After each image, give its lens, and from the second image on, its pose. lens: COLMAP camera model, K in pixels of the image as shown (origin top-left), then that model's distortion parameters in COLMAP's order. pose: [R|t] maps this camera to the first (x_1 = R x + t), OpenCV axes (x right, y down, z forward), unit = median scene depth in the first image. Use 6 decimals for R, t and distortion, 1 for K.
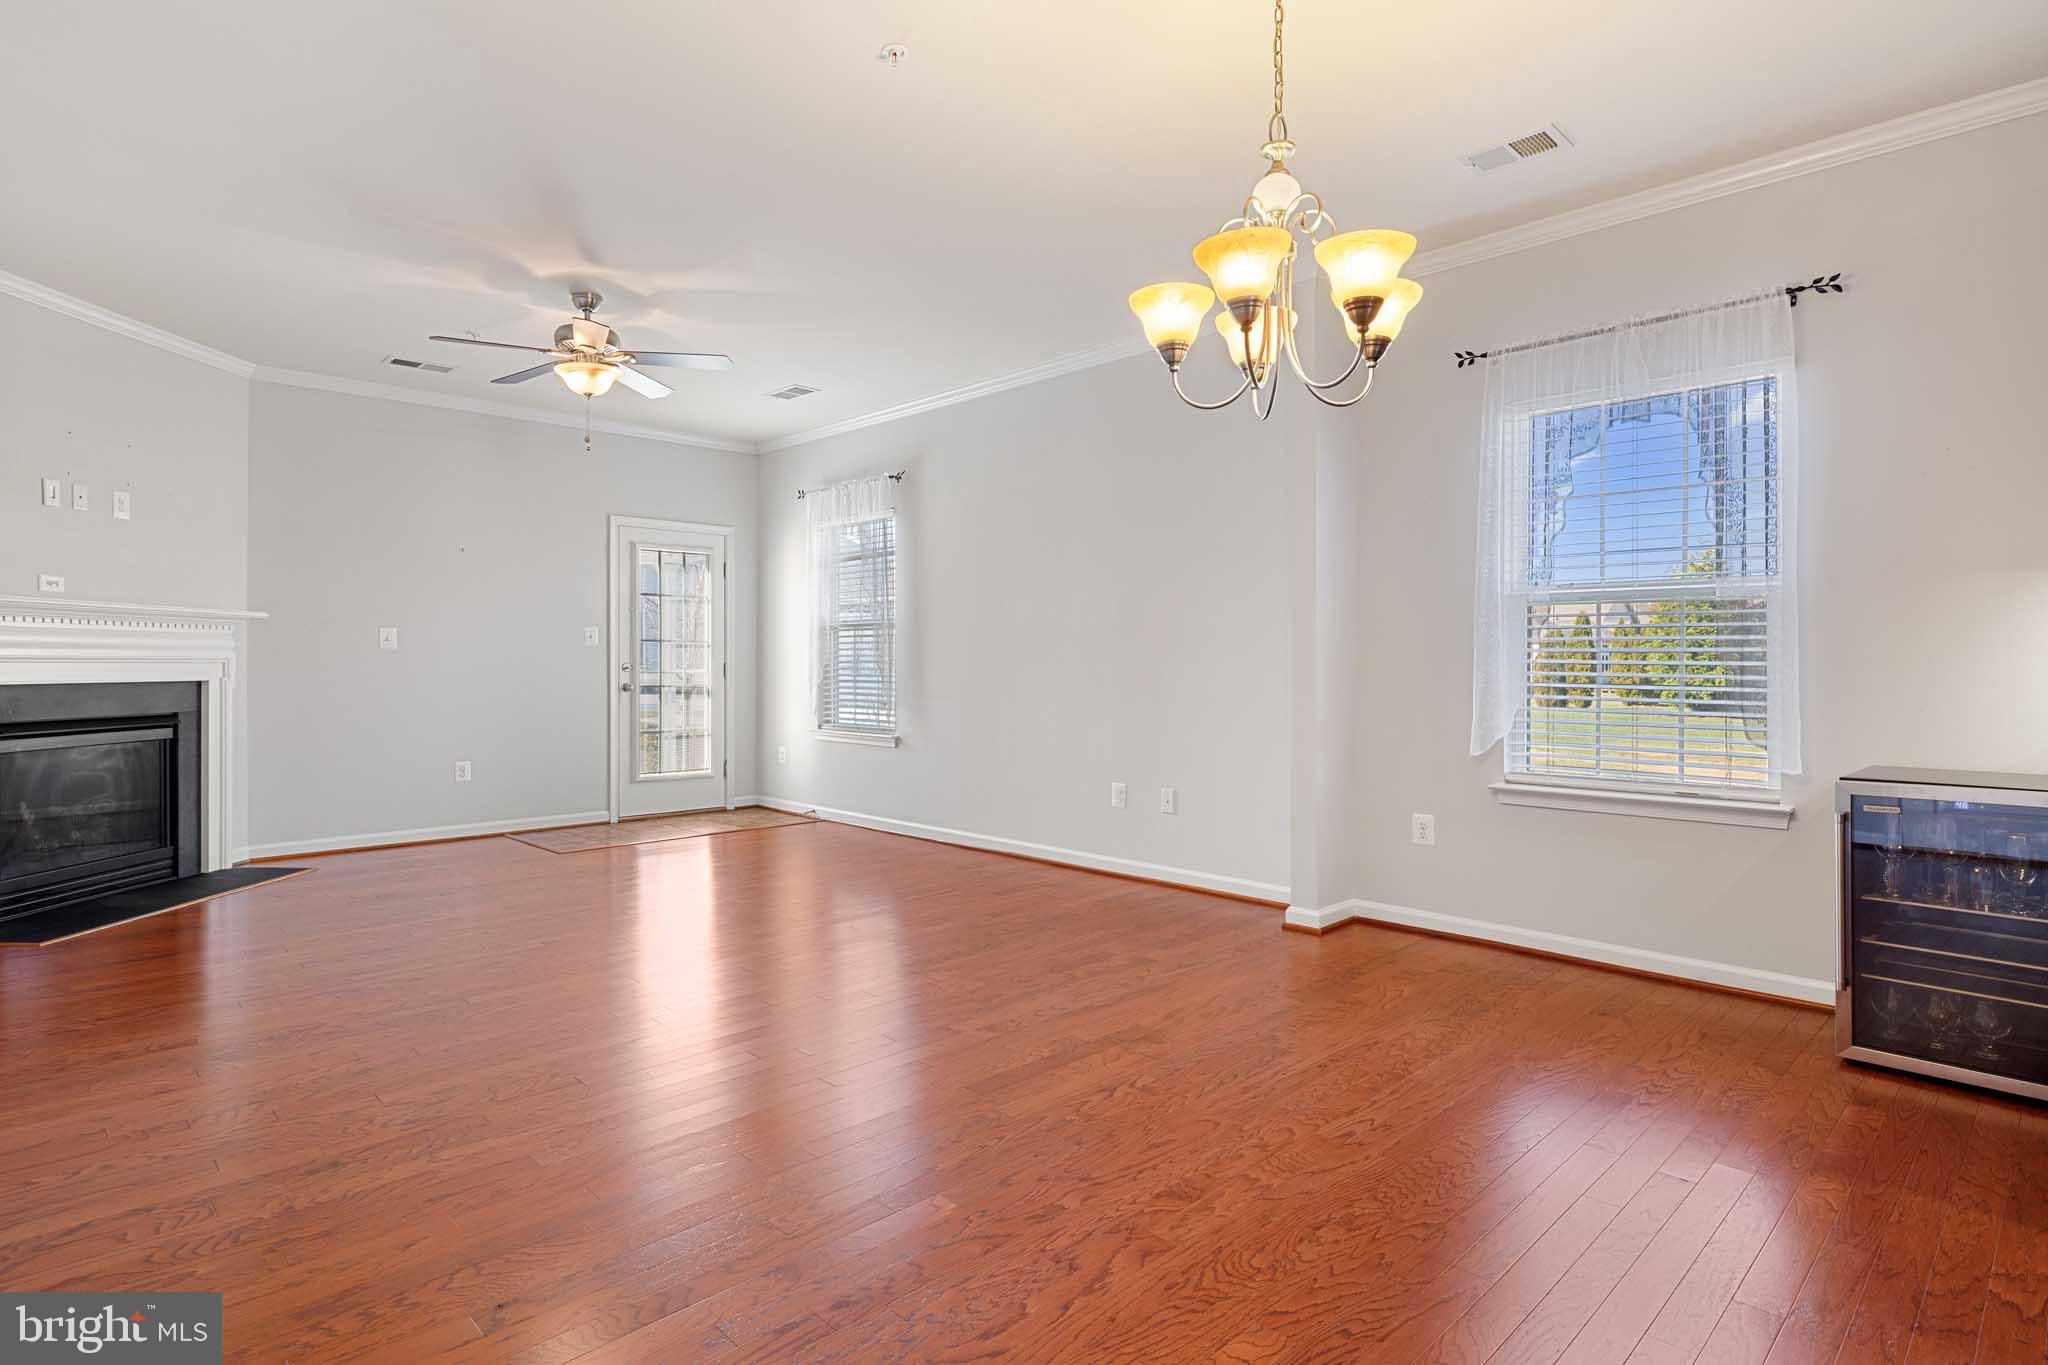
lens RADIAL K [[1064.8, 0, 1024.1], [0, 1064.8, 663.7], [0, 0, 1]] dist [-0.001592, -0.001798]
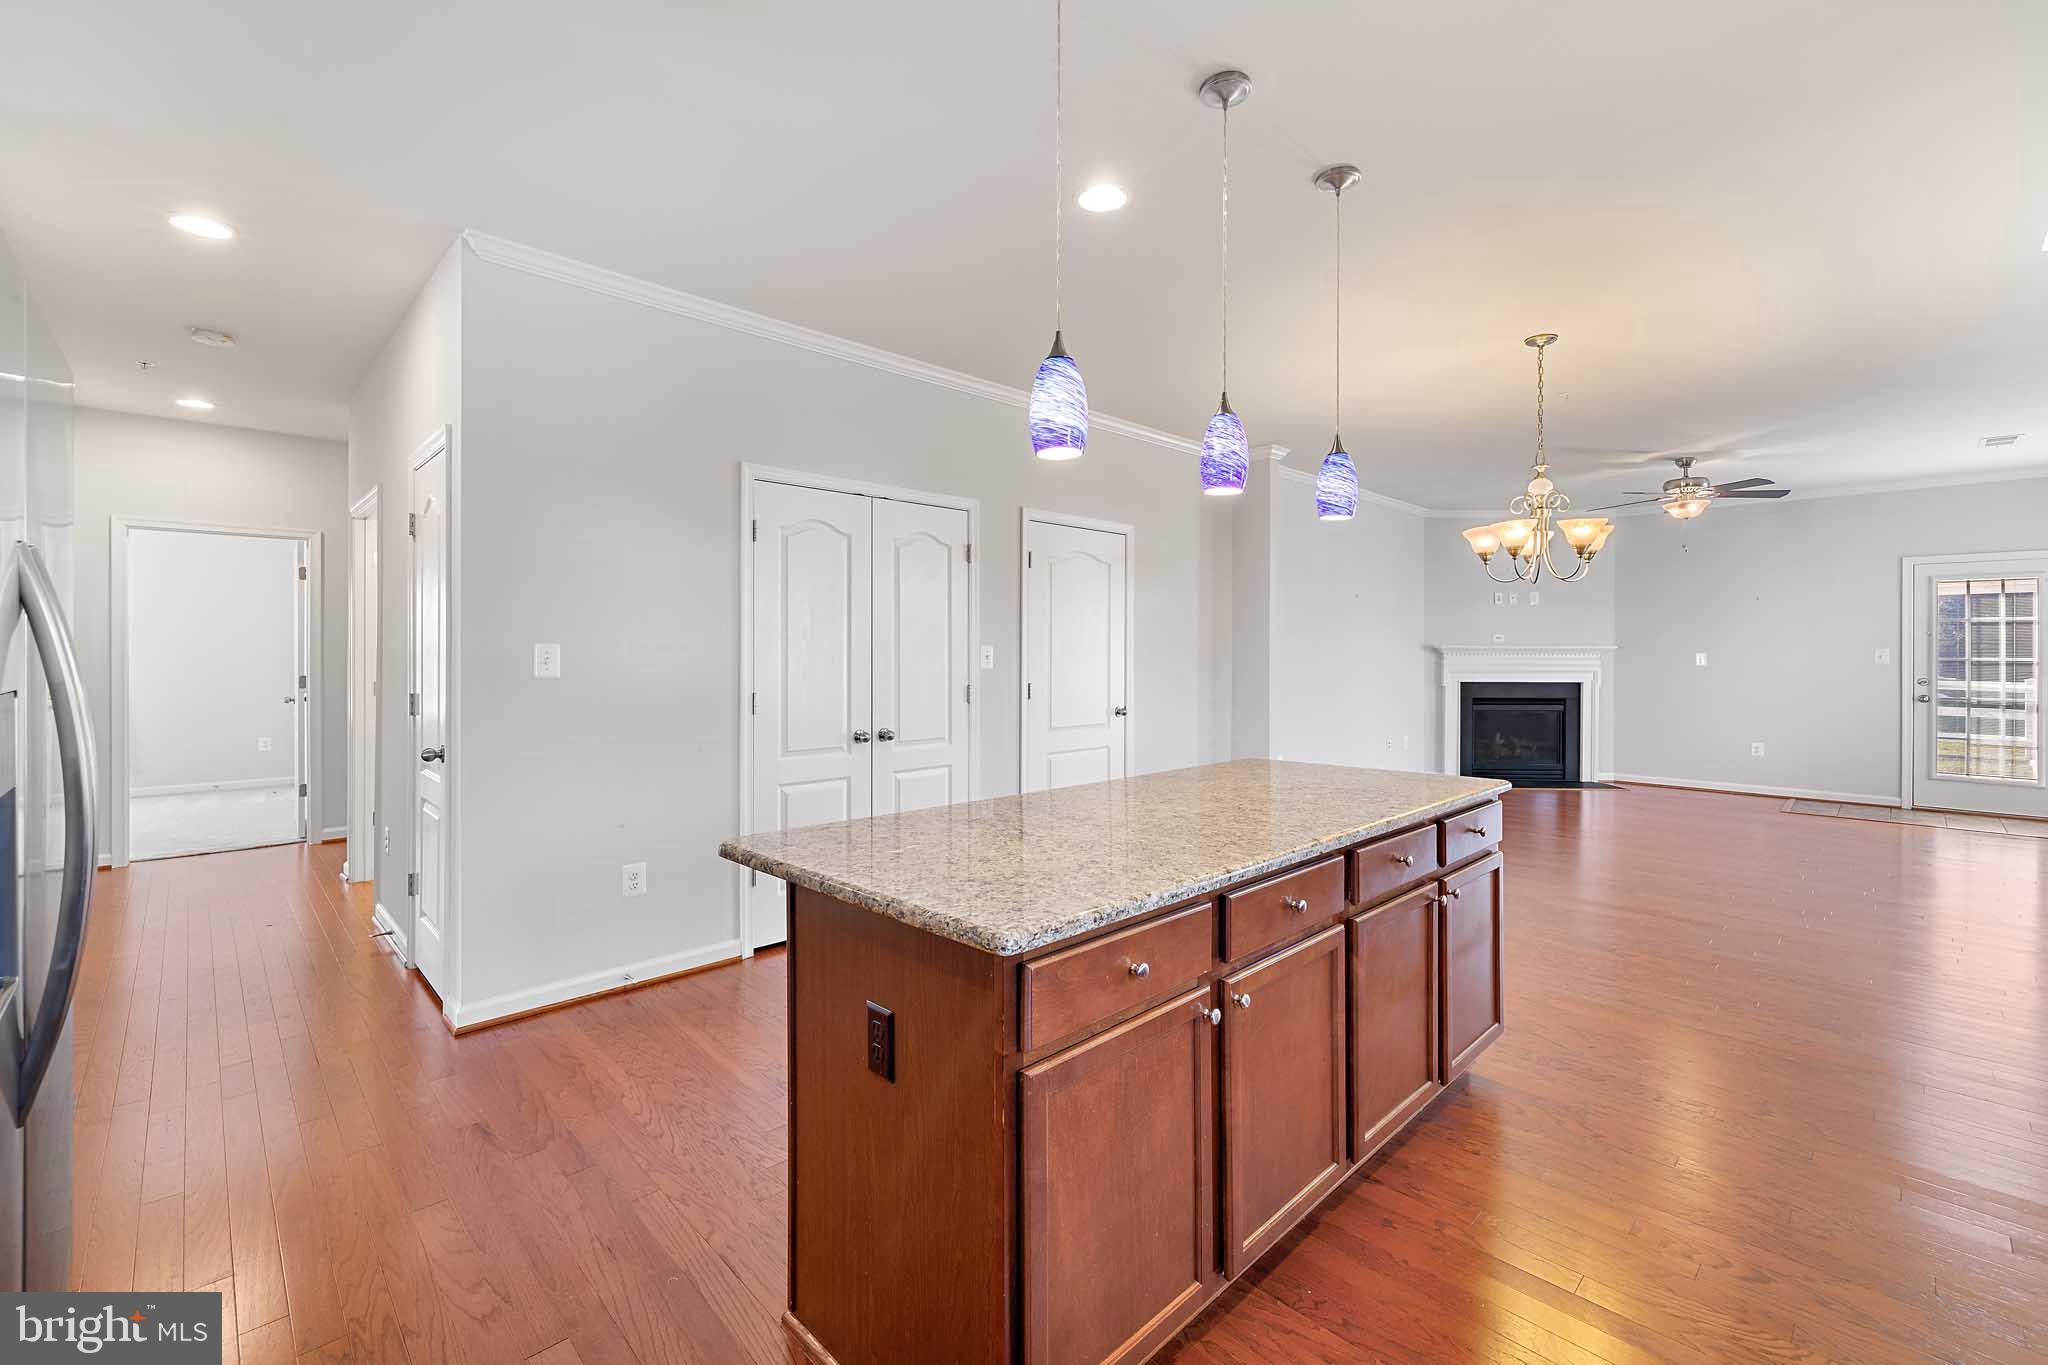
lens RADIAL K [[866.3, 0, 1016.6], [0, 866.3, 647.2], [0, 0, 1]] dist [0.002083, 0.000510]
pose [[0.003460, -0.003852, -0.999987, 0.778678], [-0.001734, 0.999991, -0.003859, -0.038659], [0.999993, 0.001747, 0.003454, -0.036292]]
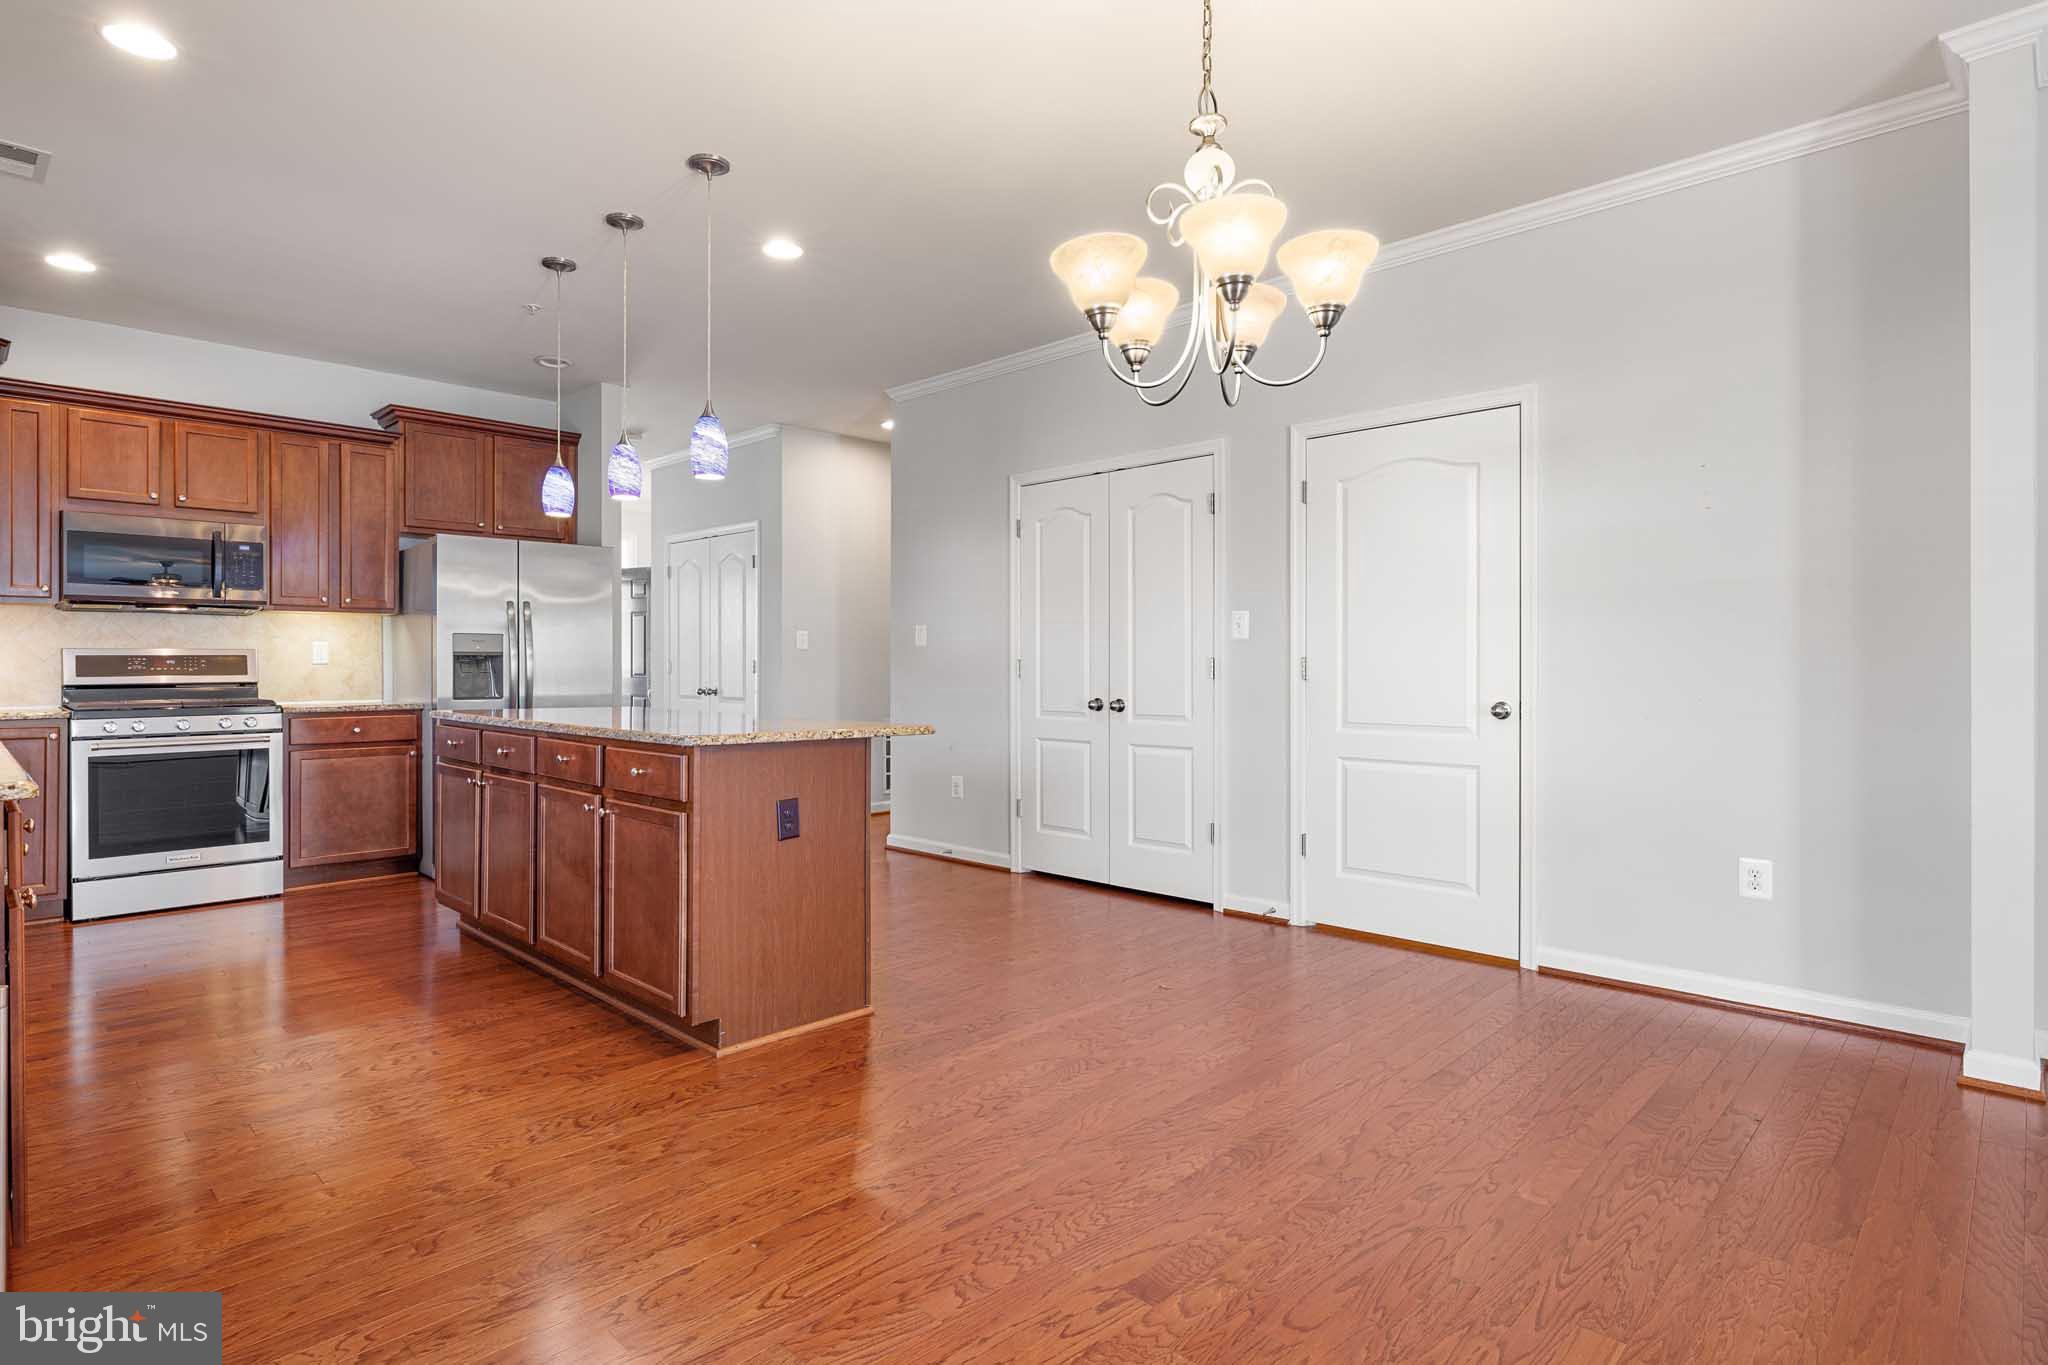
lens RADIAL K [[1064.8, 0, 1014.5], [0, 1064.8, 665.7], [0, 0, 1]] dist [-0.001592, -0.001798]
pose [[-0.999729, -0.001296, -0.023232, 0.167447], [-0.001266, 0.999998, -0.001326, -0.000655], [0.023234, -0.001296, -0.999729, 0.737298]]
